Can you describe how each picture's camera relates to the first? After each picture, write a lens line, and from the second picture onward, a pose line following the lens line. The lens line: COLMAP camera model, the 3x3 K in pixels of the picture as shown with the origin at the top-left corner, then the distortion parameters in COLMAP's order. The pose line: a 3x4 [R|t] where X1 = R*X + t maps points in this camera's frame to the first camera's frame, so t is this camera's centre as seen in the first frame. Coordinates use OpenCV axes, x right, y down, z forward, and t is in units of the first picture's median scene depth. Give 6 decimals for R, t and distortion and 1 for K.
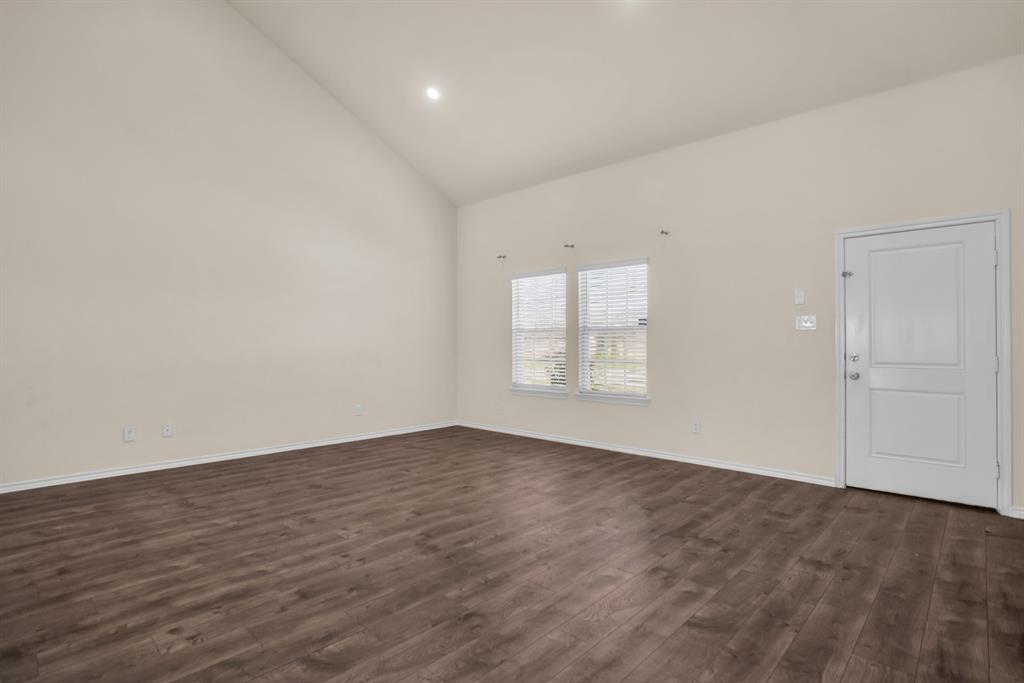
lens RADIAL K [[511.8, 0, 513.0], [0, 511.8, 340.1], [0, 0, 1]] dist [-0.056444, 0.027983]
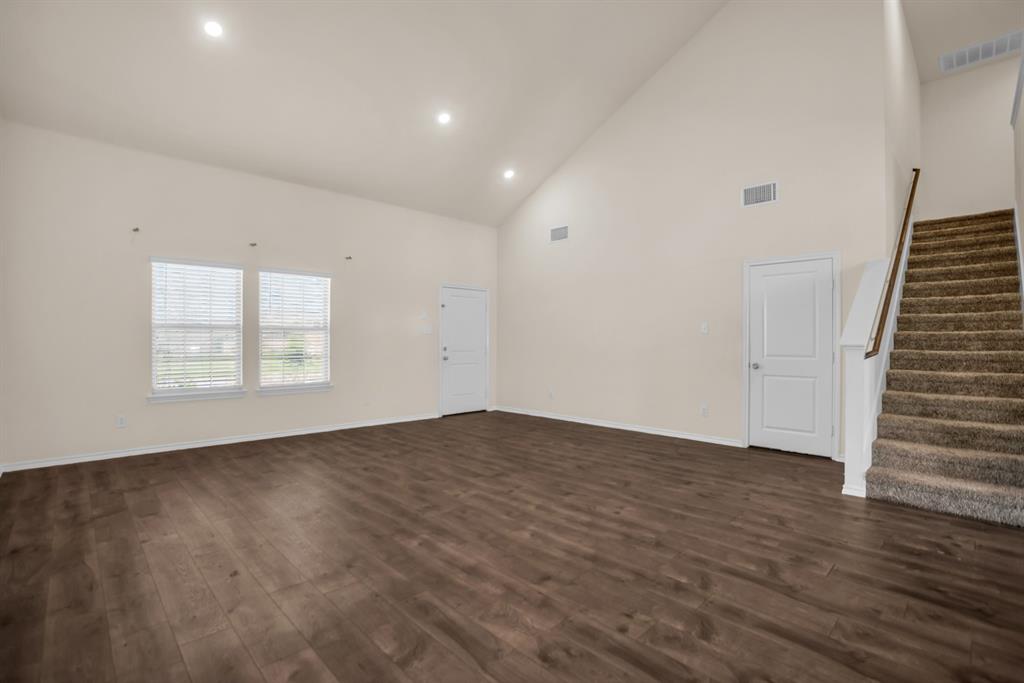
lens RADIAL K [[473.5, 0, 507.8], [0, 473.5, 343.5], [0, 0, 1]] dist [-0.031586, 0.000996]
pose [[0.043678, -0.002102, 0.999043, -1.545811], [-0.013233, 0.999909, 0.002682, 0.002942], [-0.998958, -0.013337, 0.043646, 0.878515]]
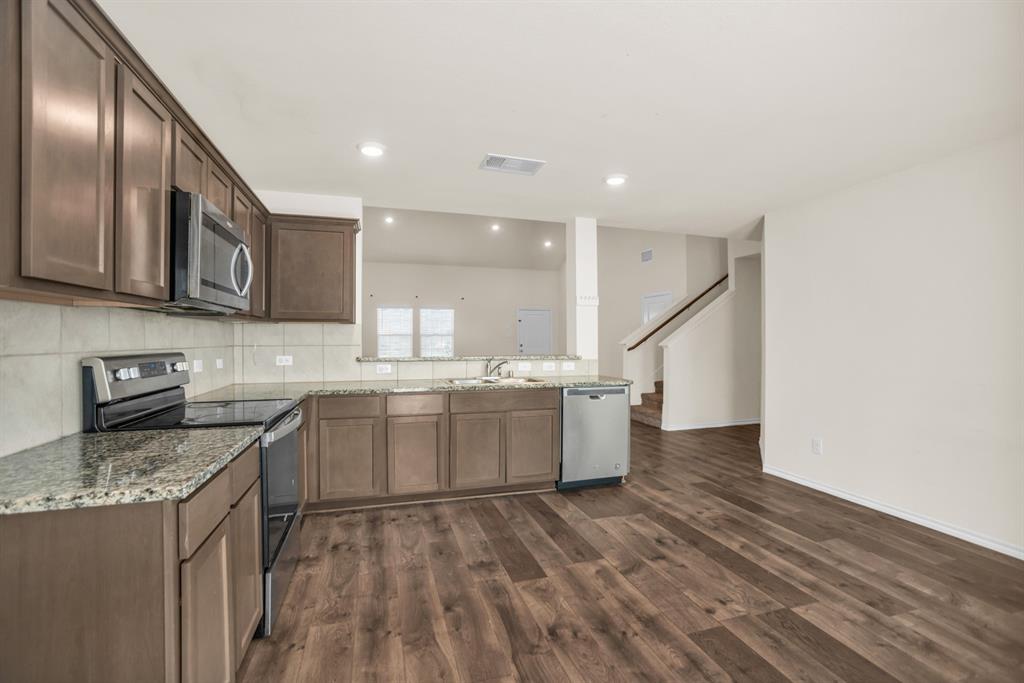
lens RADIAL K [[447.1, 0, 512.0], [0, 447.1, 341.5], [0, 0, 1]] dist [-0.062711, 0.020418]
pose [[0.493977, -0.006334, 0.869452, -2.641557], [-0.007628, 0.999903, 0.011618, -0.039167], [-0.869441, -0.012371, 0.493881, -0.602122]]
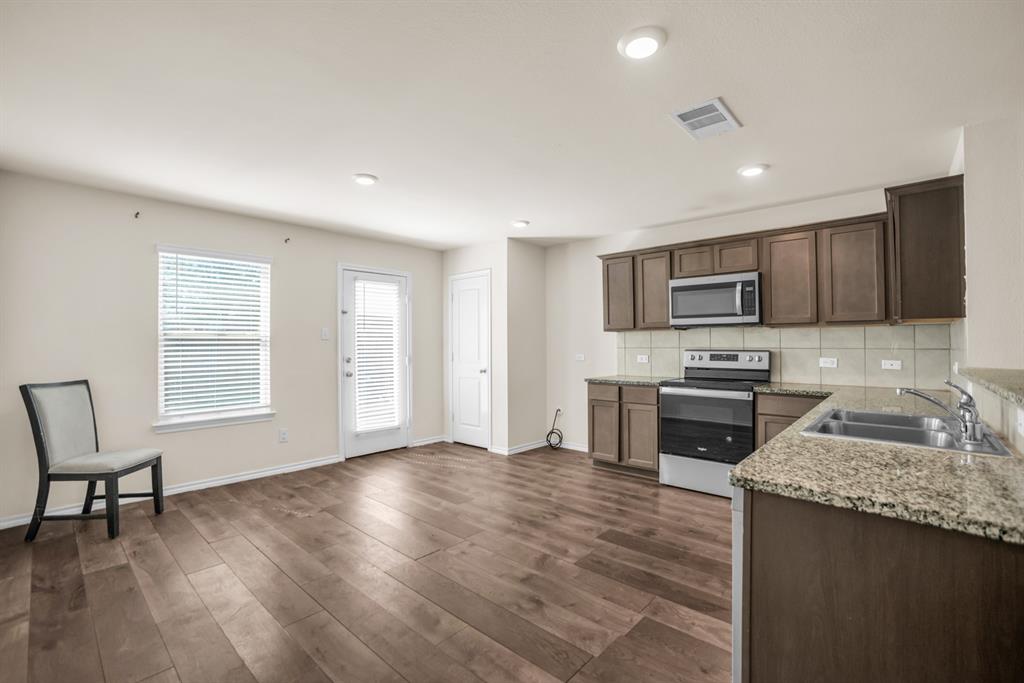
lens RADIAL K [[447.1, 0, 512.0], [0, 447.1, 341.5], [0, 0, 1]] dist [-0.062711, 0.020418]
pose [[0.022242, -0.011035, -0.999692, -1.028123], [0.011875, 0.999871, -0.010772, -0.029040], [0.999682, -0.011632, 0.022370, -0.477974]]
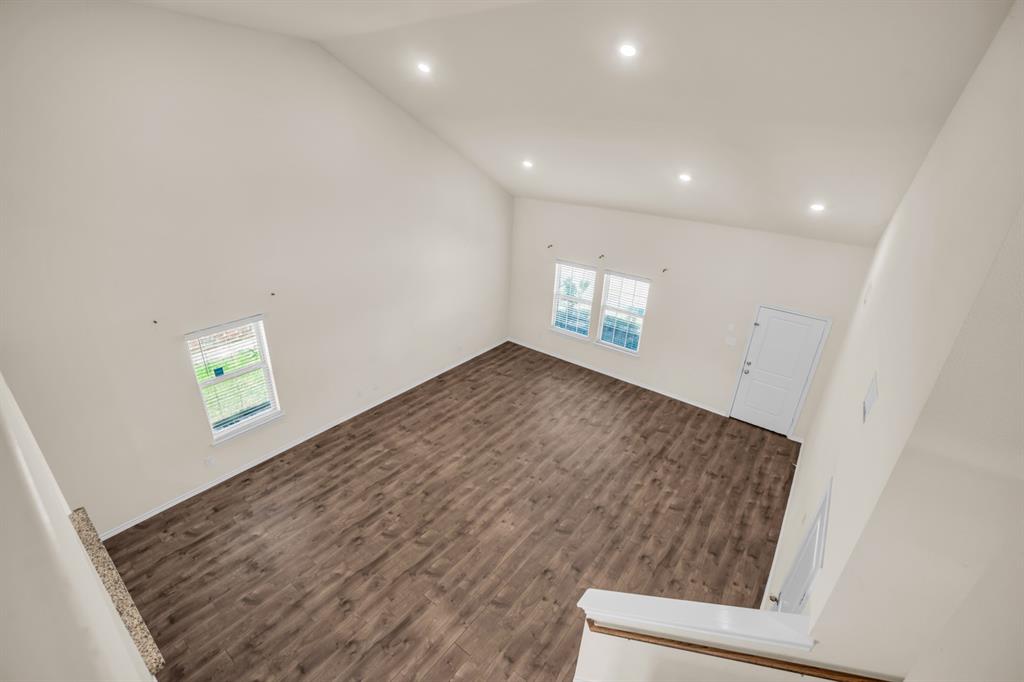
lens RADIAL K [[447.1, 0, 512.0], [0, 447.1, 341.0], [0, 0, 1]] dist [-0.062711, 0.020418]
pose [[0.993959, -0.009888, 0.109304, -0.606453], [-0.035954, 0.911637, 0.409421, -0.970828], [-0.103694, -0.410878, 0.905774, -0.619049]]
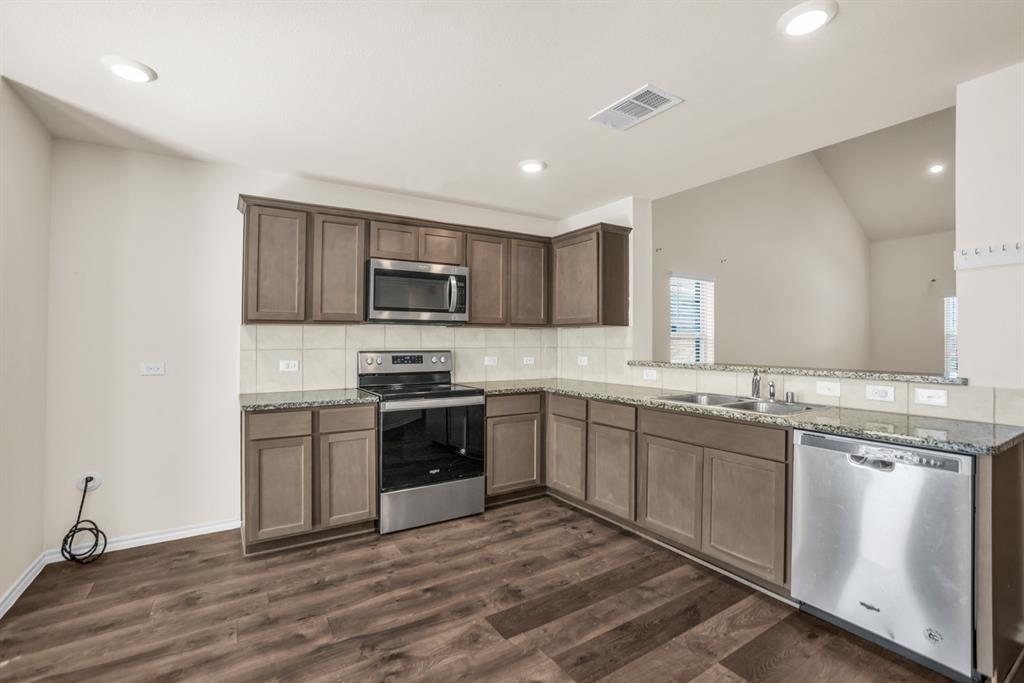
lens RADIAL K [[458.3, 0, 511.2], [0, 458.3, 336.3], [0, 0, 1]] dist [-0.056256, 0.020878]
pose [[0.970026, -0.007871, -0.242873, -1.793833], [0.007546, 0.999969, -0.002271, -0.042909], [0.242883, 0.000371, 0.970056, -0.886262]]
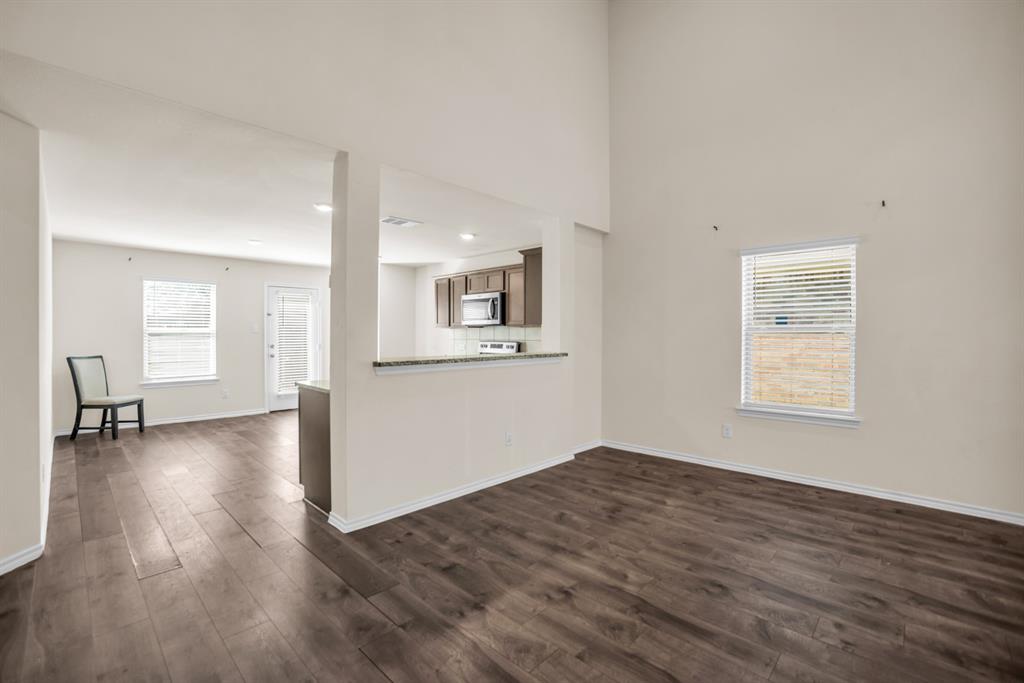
lens RADIAL K [[447.1, 0, 512.0], [0, 447.1, 341.5], [0, 0, 1]] dist [-0.062711, 0.020418]
pose [[-0.010913, 0.008747, -0.999902, -0.283812], [0.004397, 0.999952, 0.008699, -0.026735], [0.999931, -0.004302, -0.010951, 0.280528]]
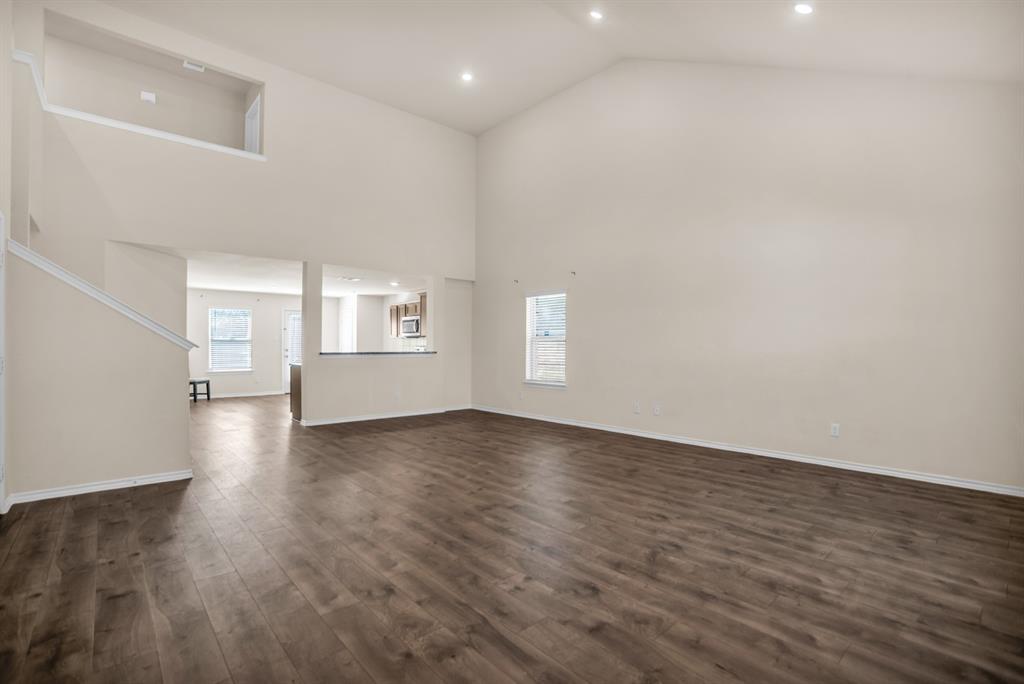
lens RADIAL K [[458.3, 0, 511.2], [0, 458.3, 336.8], [0, 0, 1]] dist [-0.056256, 0.020878]
pose [[-0.078969, -0.023080, -0.996610, 0.949618], [0.005652, 0.999706, -0.023600, 0.003155], [0.996861, -0.007497, -0.078815, 1.107645]]
